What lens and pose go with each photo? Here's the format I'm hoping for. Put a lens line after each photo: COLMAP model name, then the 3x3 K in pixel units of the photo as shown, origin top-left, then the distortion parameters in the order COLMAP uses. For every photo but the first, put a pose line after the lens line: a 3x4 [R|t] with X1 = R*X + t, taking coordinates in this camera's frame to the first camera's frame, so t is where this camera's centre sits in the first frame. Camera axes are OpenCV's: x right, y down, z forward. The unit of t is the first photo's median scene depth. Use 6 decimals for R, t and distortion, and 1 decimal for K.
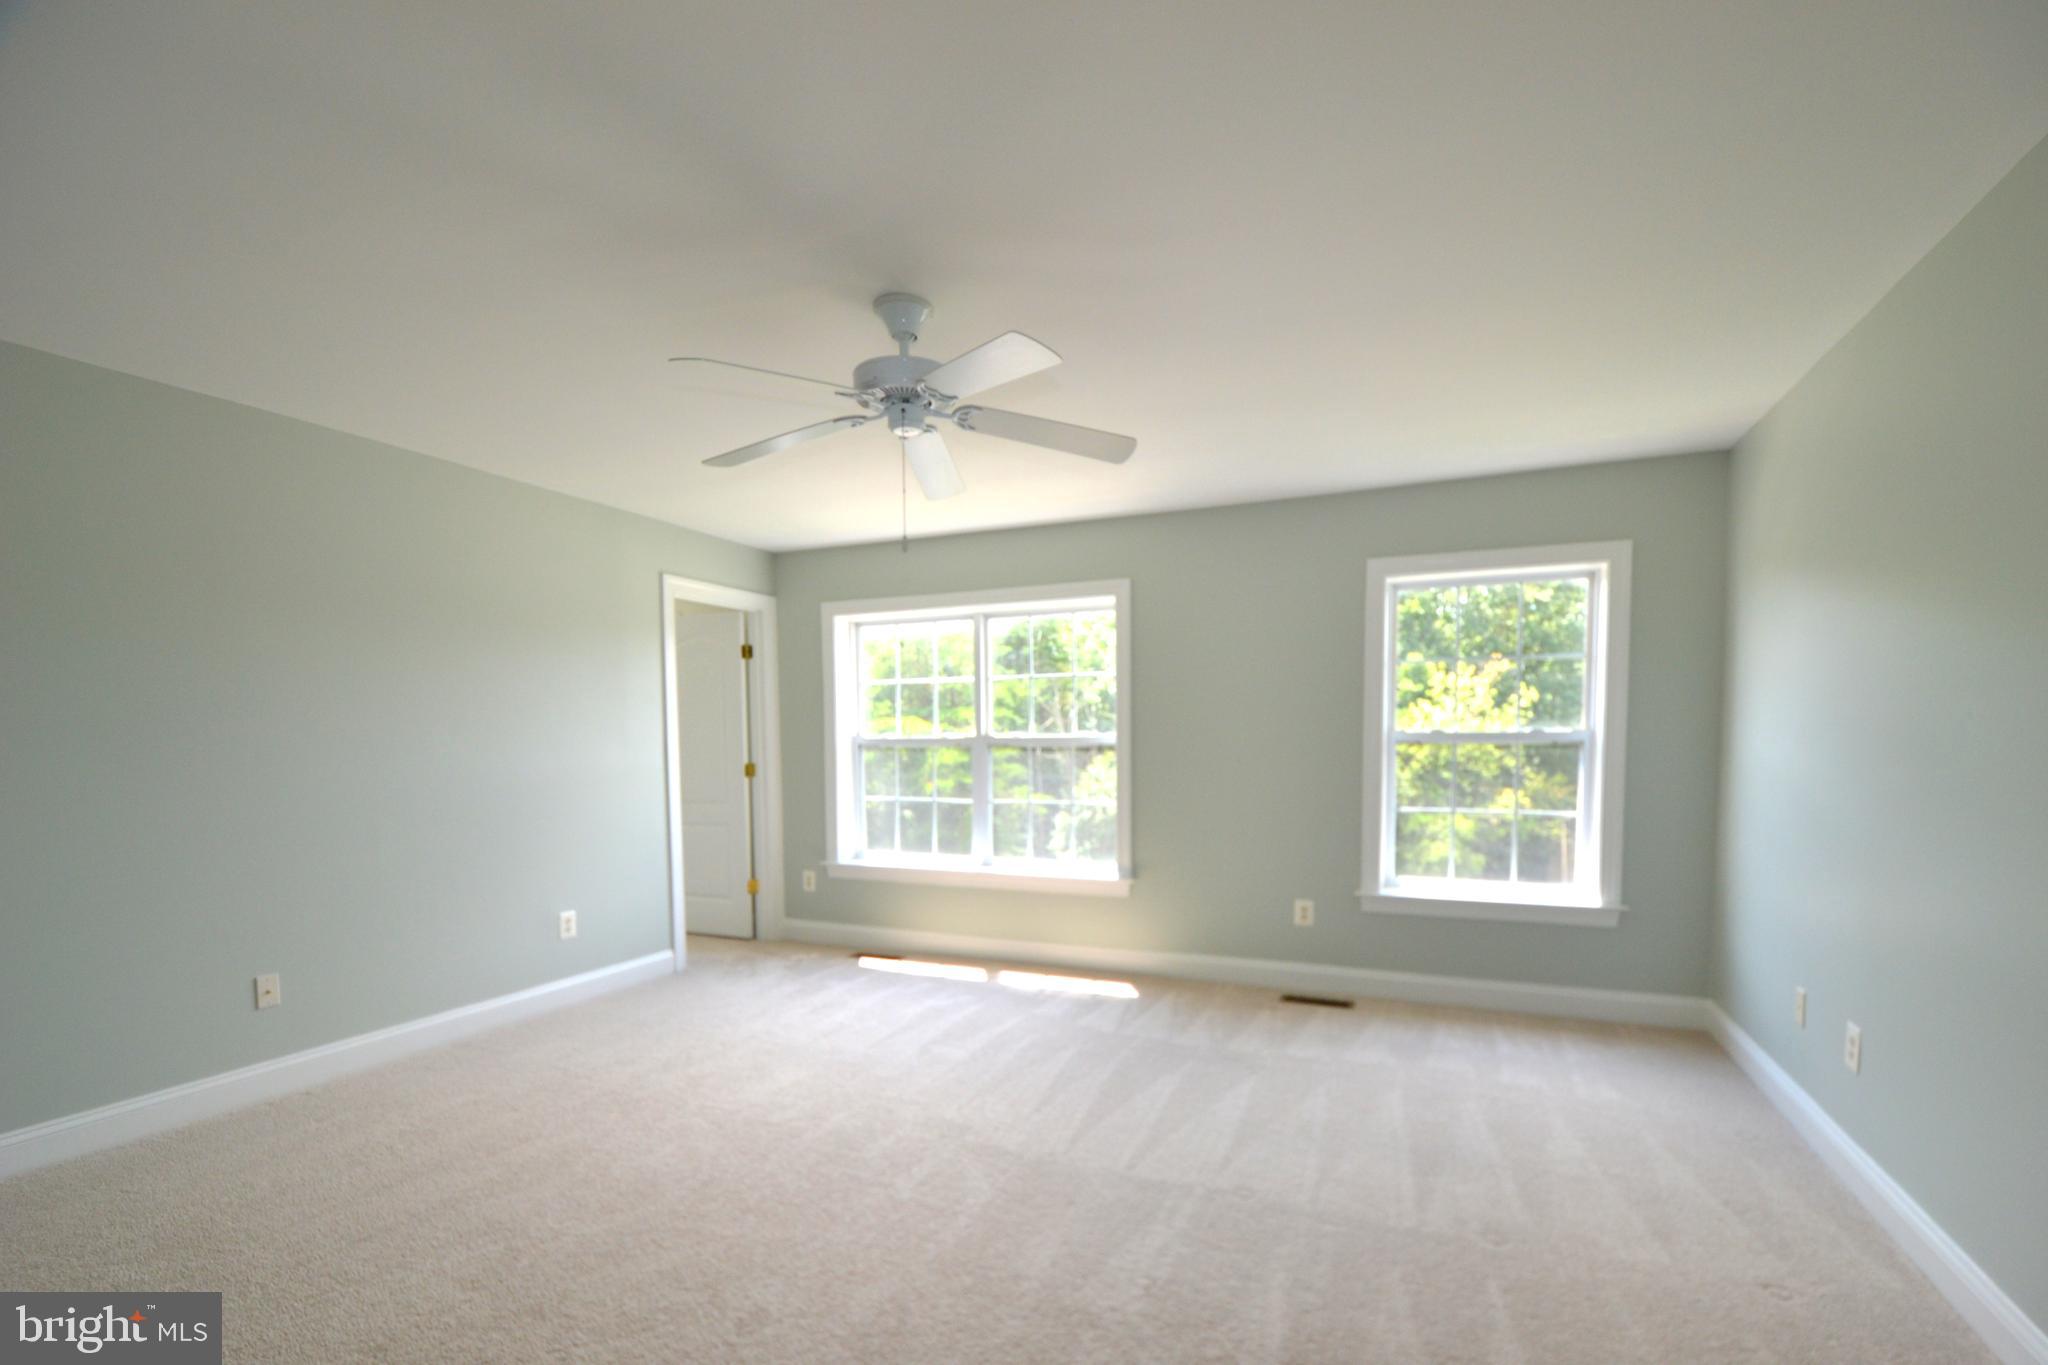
lens RADIAL K [[874.3, 0, 1068.8], [0, 874.3, 721.7], [0, 0, 1]] dist [-0.002338, -0.006722]
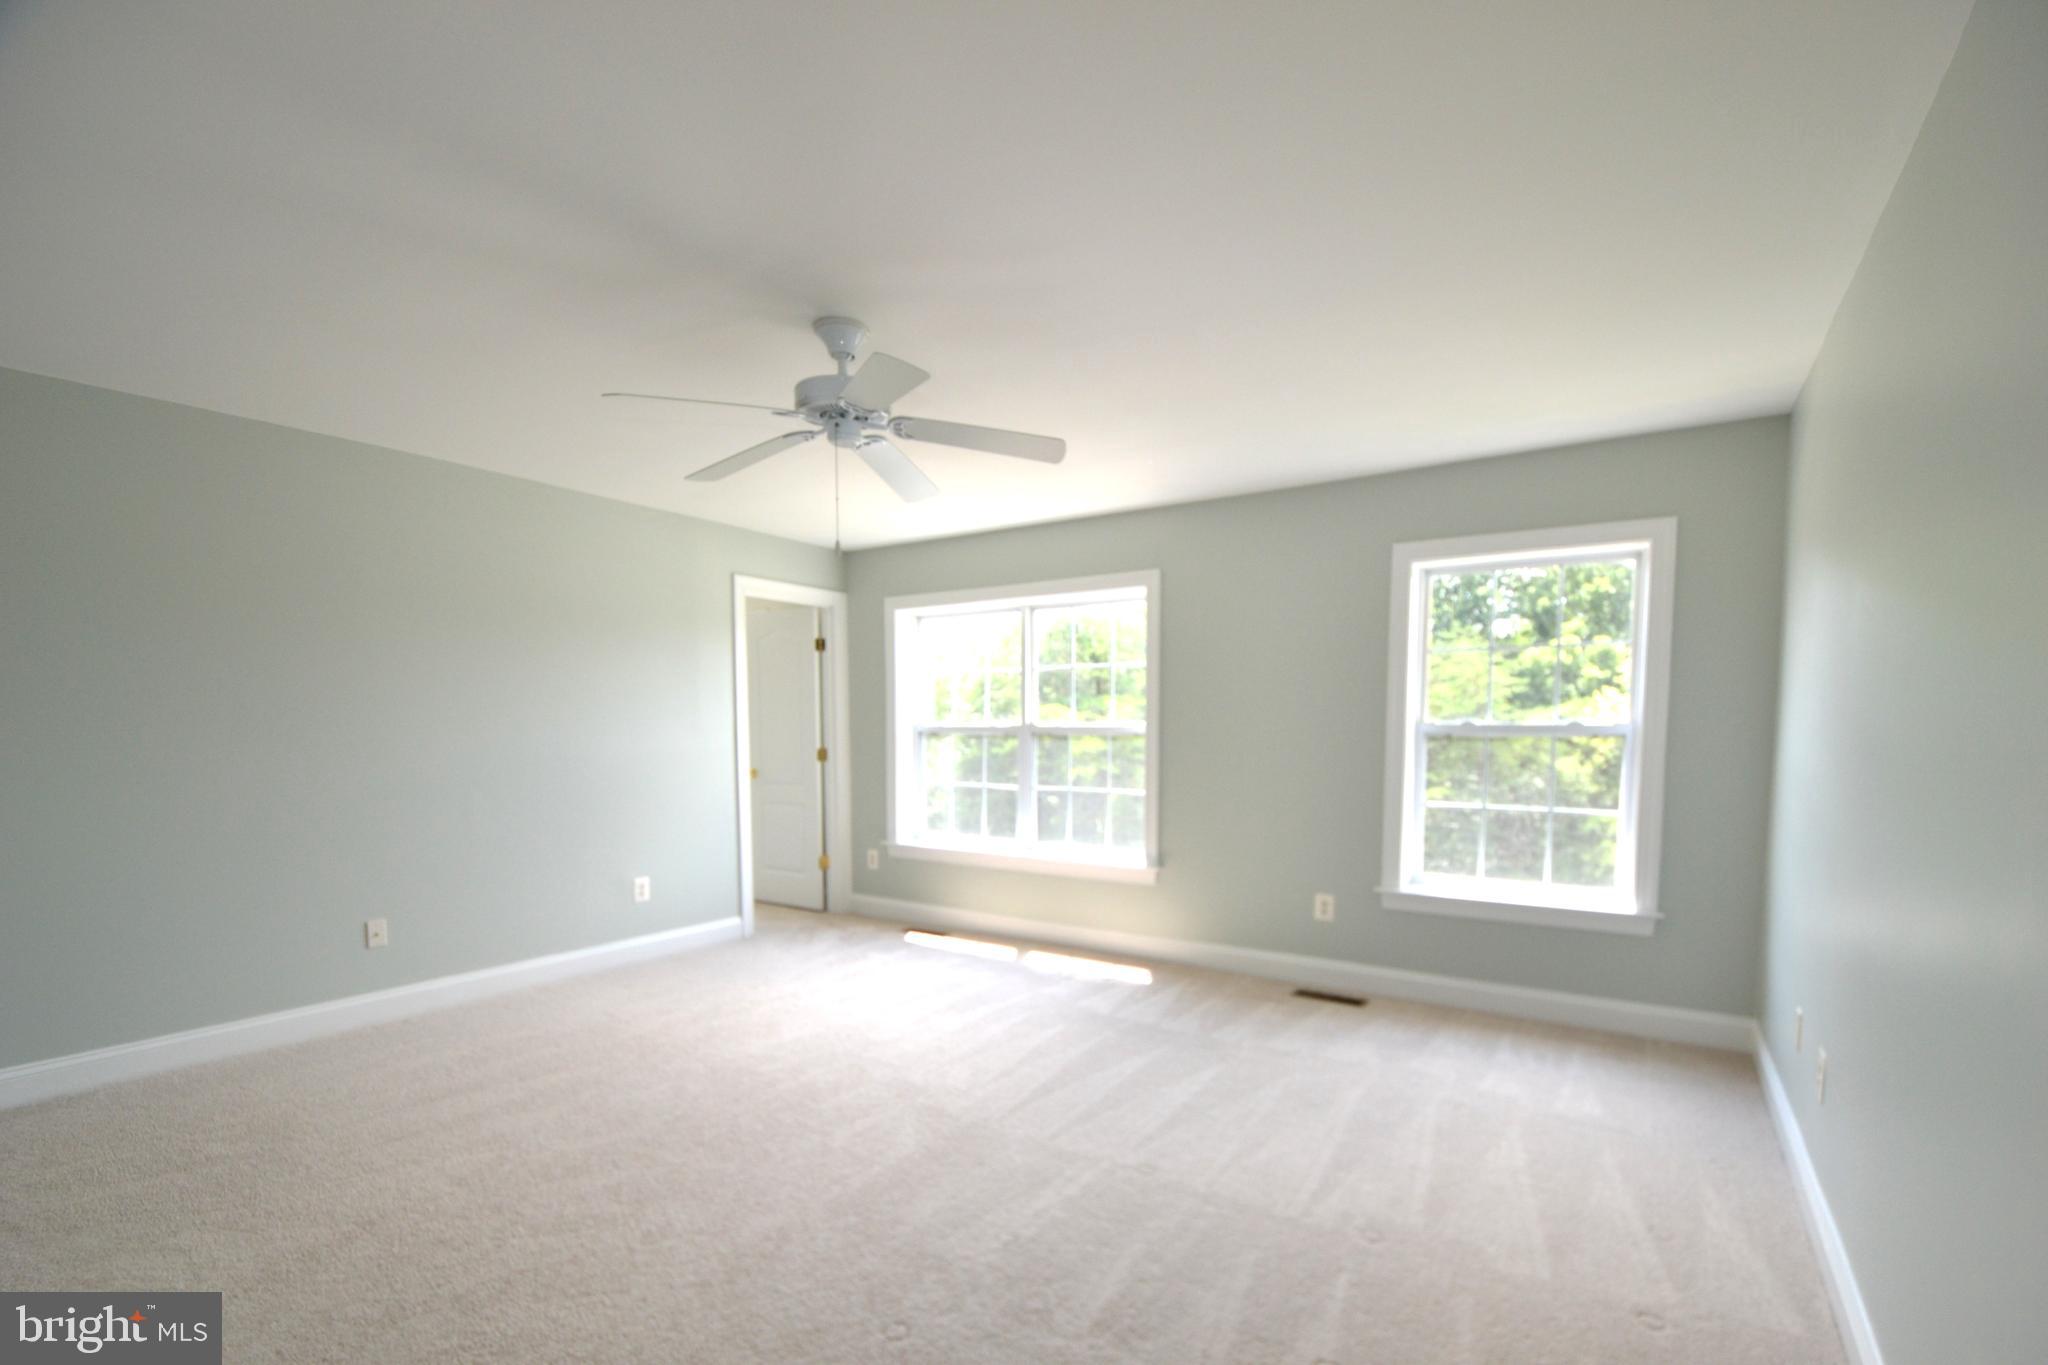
lens RADIAL K [[874.3, 0, 1062.9], [0, 874.3, 720.3], [0, 0, 1]] dist [-0.002338, -0.006722]
pose [[0.985795, 0.006676, -0.167820, 0.149400], [-0.004689, 0.999914, 0.012234, -0.002020], [0.167887, -0.011273, 0.985742, -0.015104]]
